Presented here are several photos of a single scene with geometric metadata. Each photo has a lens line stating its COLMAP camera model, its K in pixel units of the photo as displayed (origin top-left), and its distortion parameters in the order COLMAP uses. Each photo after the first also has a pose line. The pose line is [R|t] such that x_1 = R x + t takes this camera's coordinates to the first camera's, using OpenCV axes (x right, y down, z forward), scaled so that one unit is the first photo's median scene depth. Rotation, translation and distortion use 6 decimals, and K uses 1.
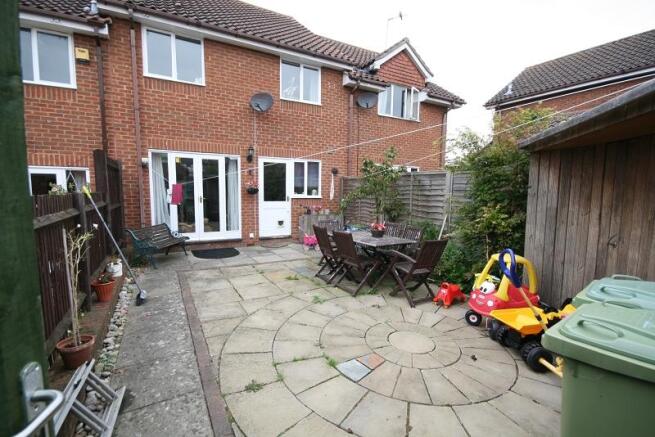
lens RADIAL K [[310.1, 0, 327.5], [0, 310.1, 218.5], [0, 0, 1]] dist [-0.000515, -0.000090]
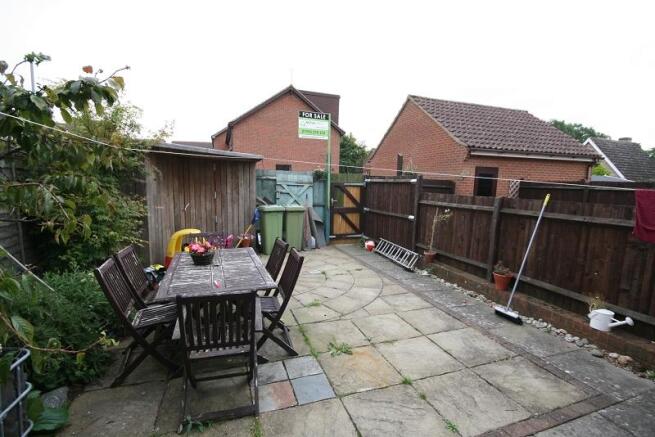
lens RADIAL K [[310.1, 0, 327.5], [0, 310.1, 218.5], [0, 0, 1]] dist [-0.000515, -0.000090]
pose [[-0.984191, -0.053528, 0.168827, -0.234149], [-0.017171, 0.977583, 0.209849, -0.217021], [-0.176275, 0.203632, -0.963048, 2.022279]]
